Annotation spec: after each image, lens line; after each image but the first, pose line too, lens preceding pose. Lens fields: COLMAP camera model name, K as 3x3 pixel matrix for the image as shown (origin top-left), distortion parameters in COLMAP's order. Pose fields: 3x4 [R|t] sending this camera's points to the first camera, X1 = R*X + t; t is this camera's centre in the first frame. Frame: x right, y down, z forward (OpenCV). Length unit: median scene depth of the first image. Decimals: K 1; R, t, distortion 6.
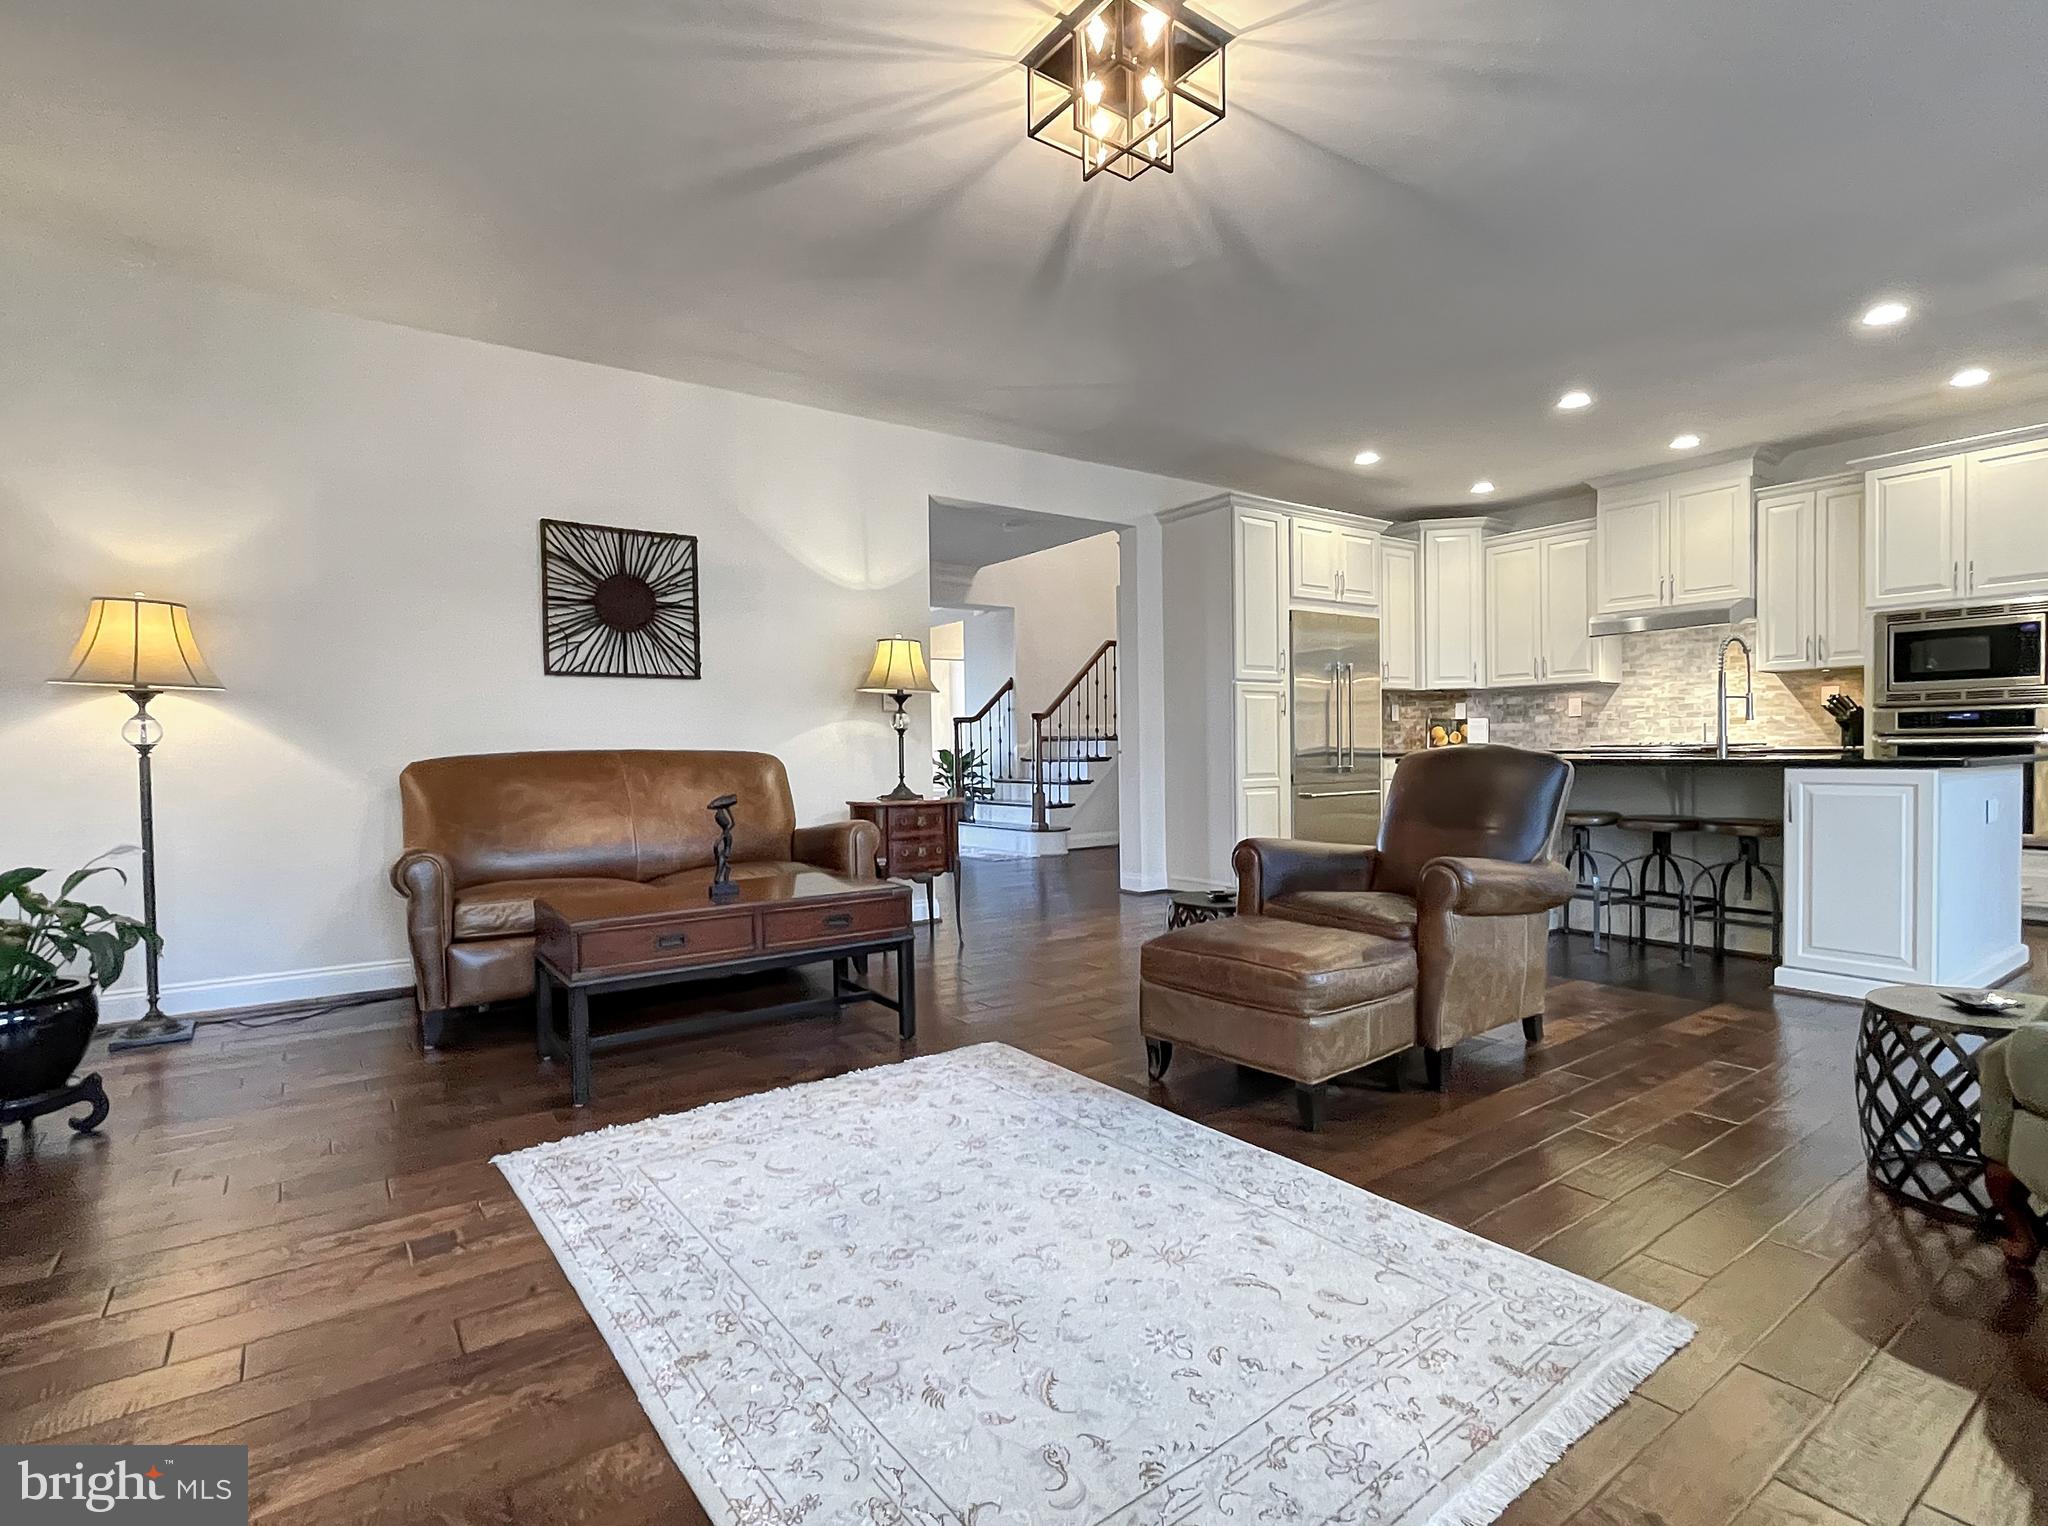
lens RADIAL K [[1027.6, 0, 1024.0], [0, 1027.6, 763.0], [0, 0, 1]] dist [-0.003200, -0.000234]
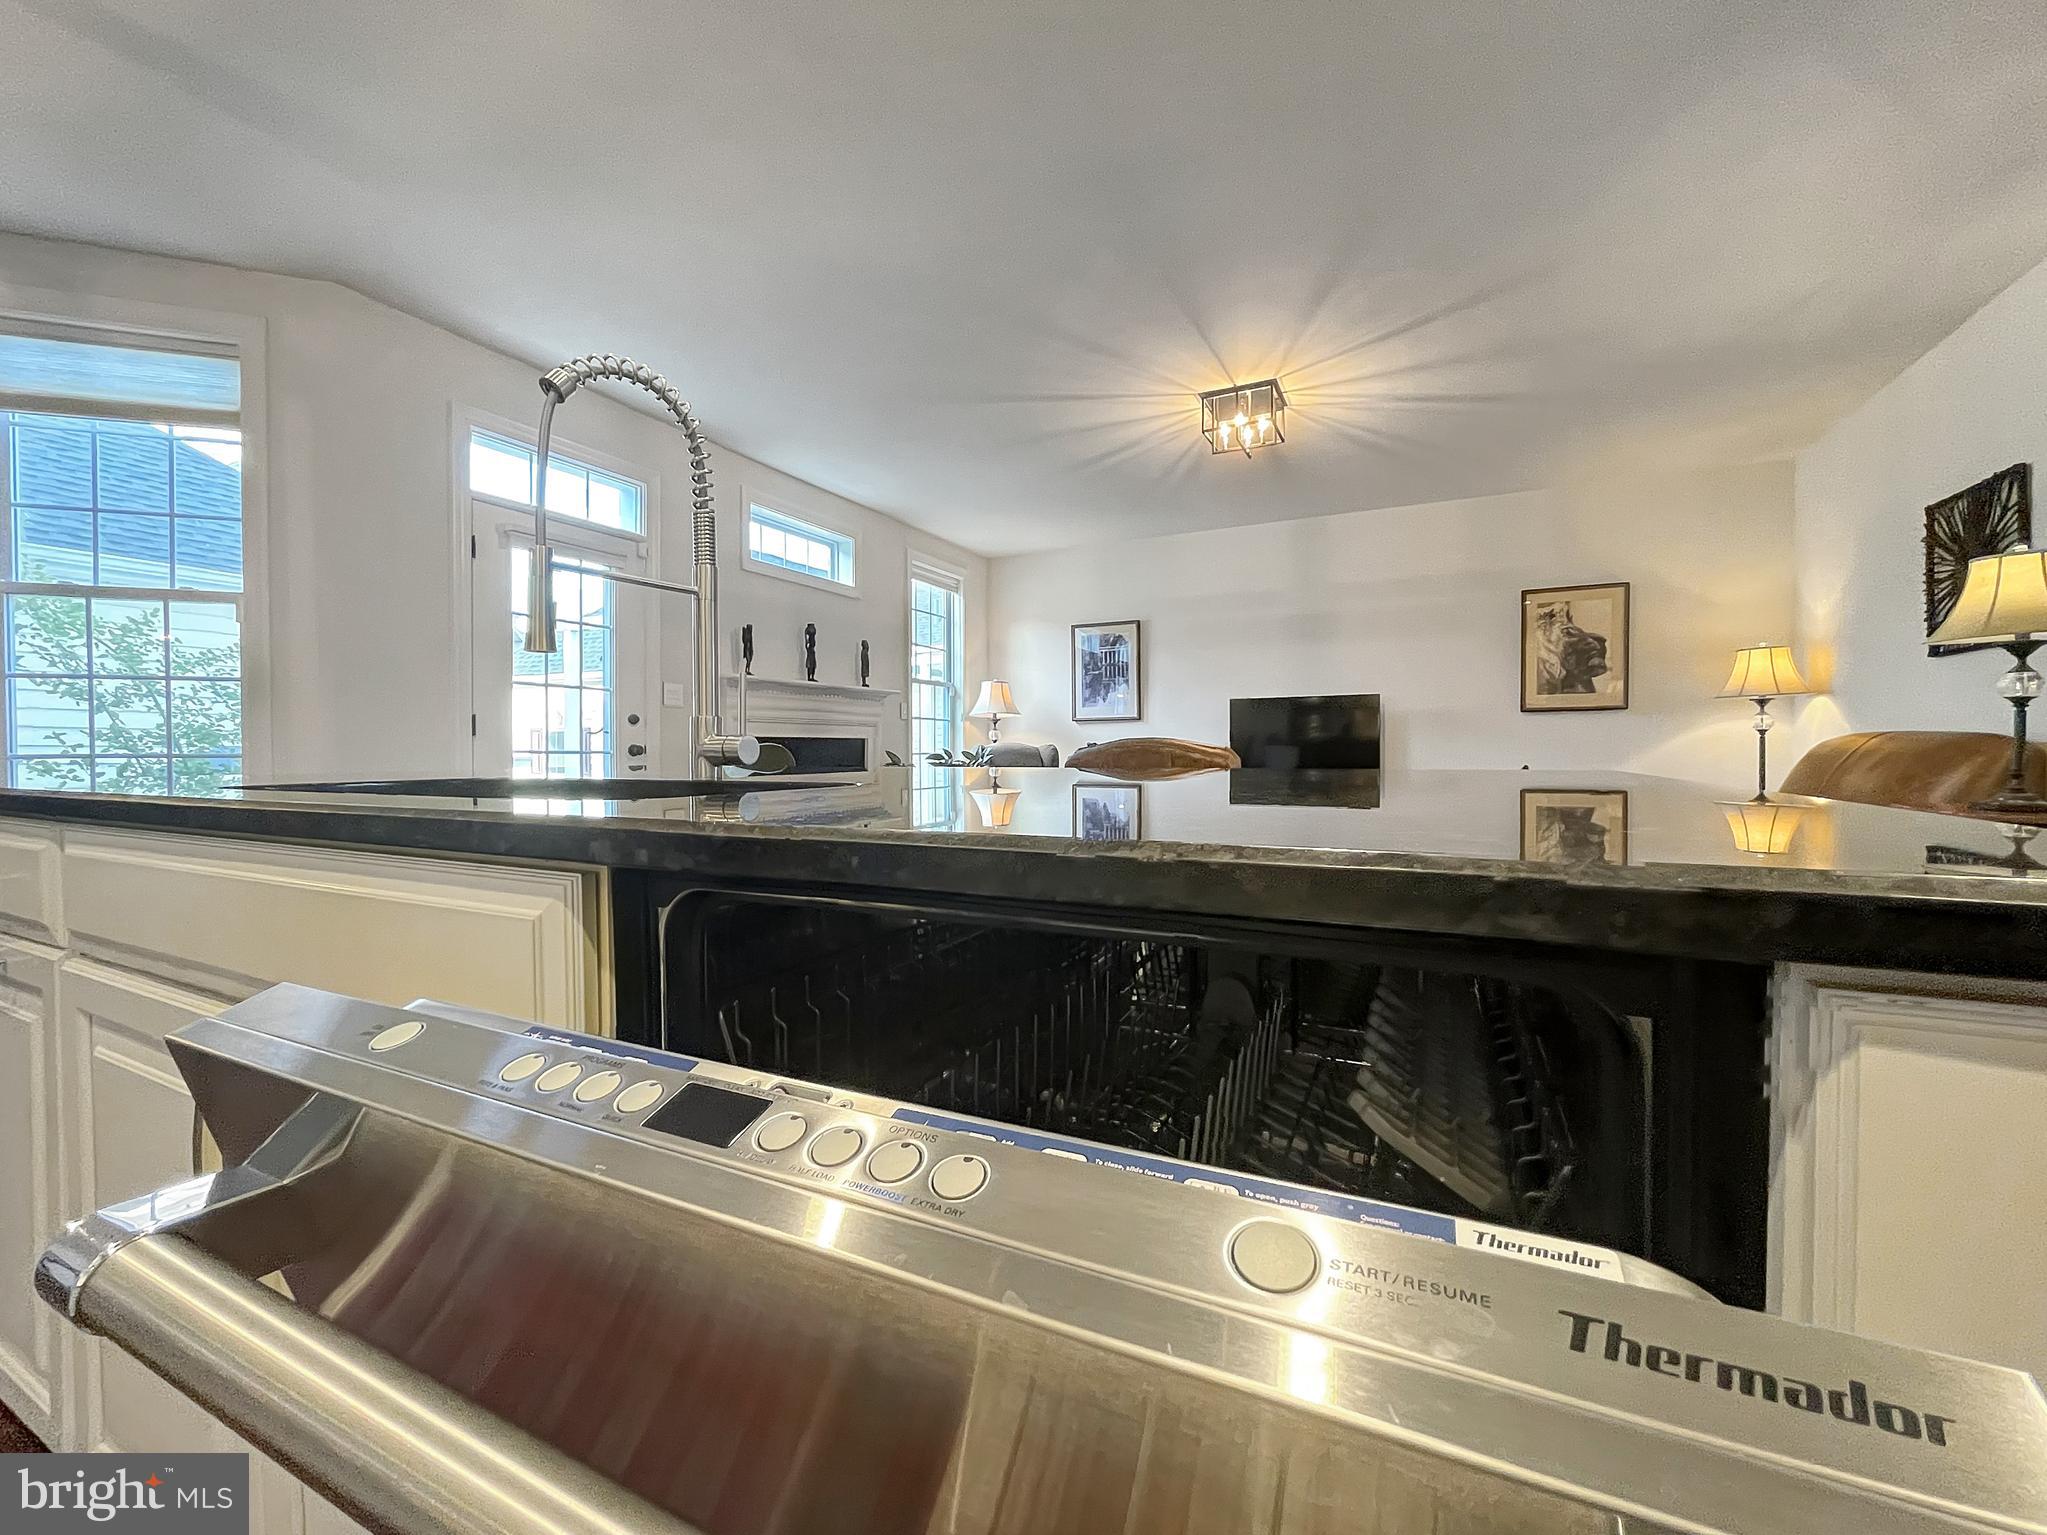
lens RADIAL K [[858.5, 0, 1003.9], [0, 858.5, 768.8], [0, 0, 1]] dist [-0.000773, 0.000003]
pose [[-0.893798, 0.029078, -0.447526, 0.709005], [0.012445, 0.999120, 0.040064, -0.018519], [0.448297, 0.030240, -0.893373, 1.263739]]
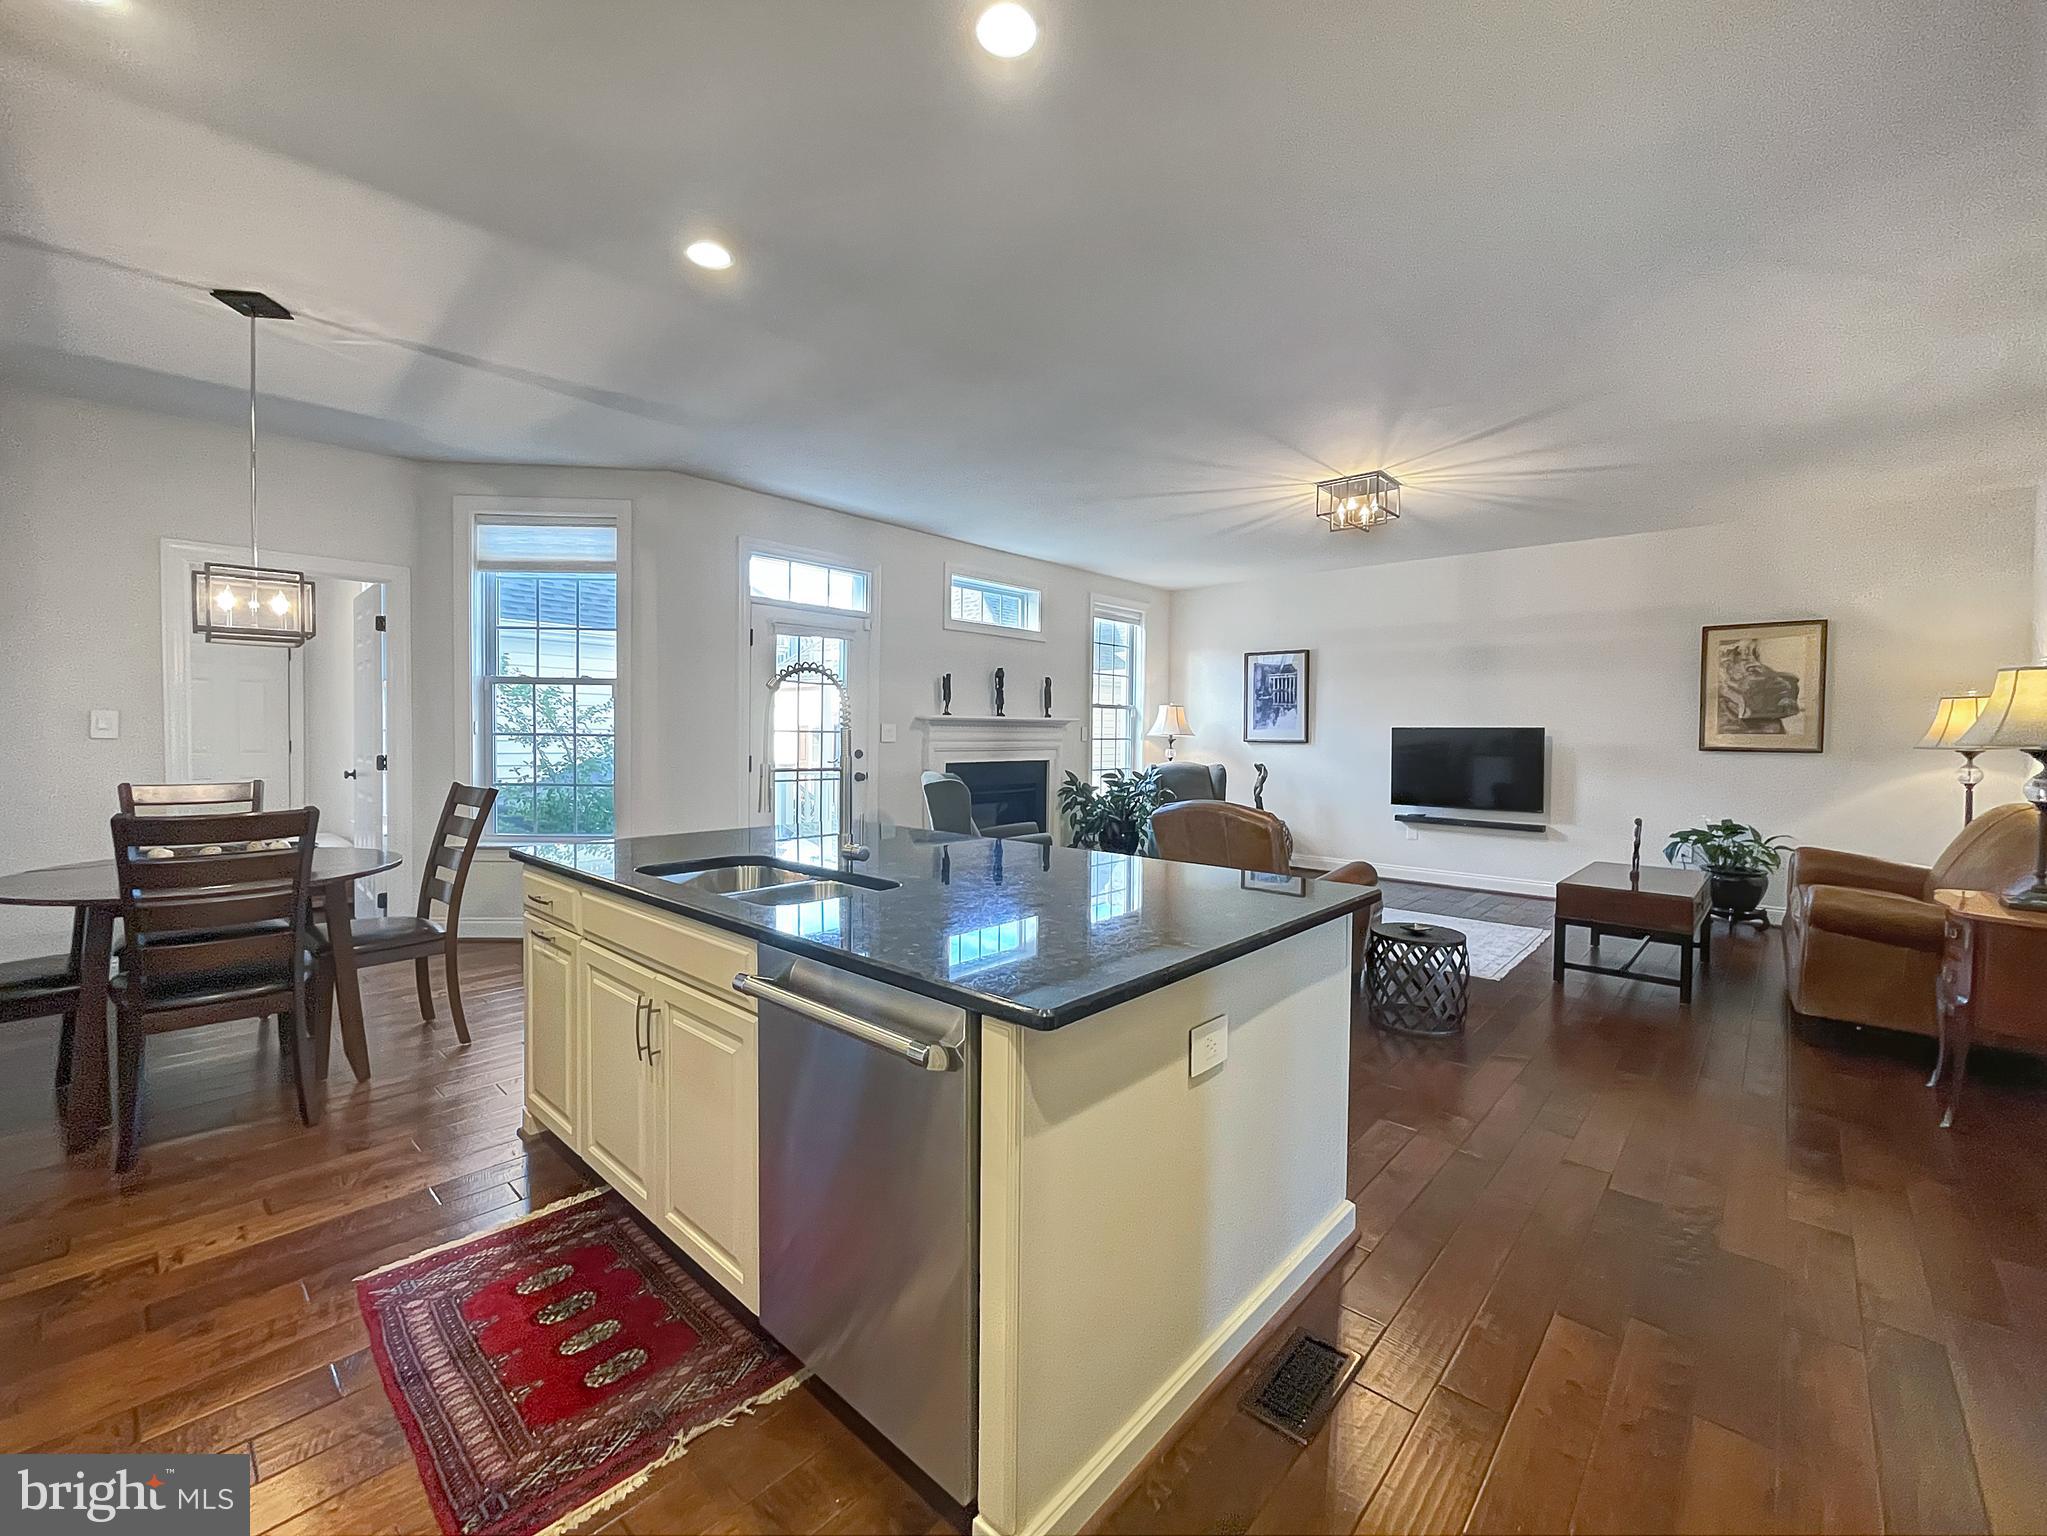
lens RADIAL K [[858.5, 0, 1003.9], [0, 858.5, 769.3], [0, 0, 1]] dist [-0.000773, 0.000003]
pose [[-0.982237, 0.014903, -0.187054, 0.674626], [0.003486, 0.998119, 0.061215, -0.094988], [0.187615, 0.059475, -0.980440, 1.499411]]
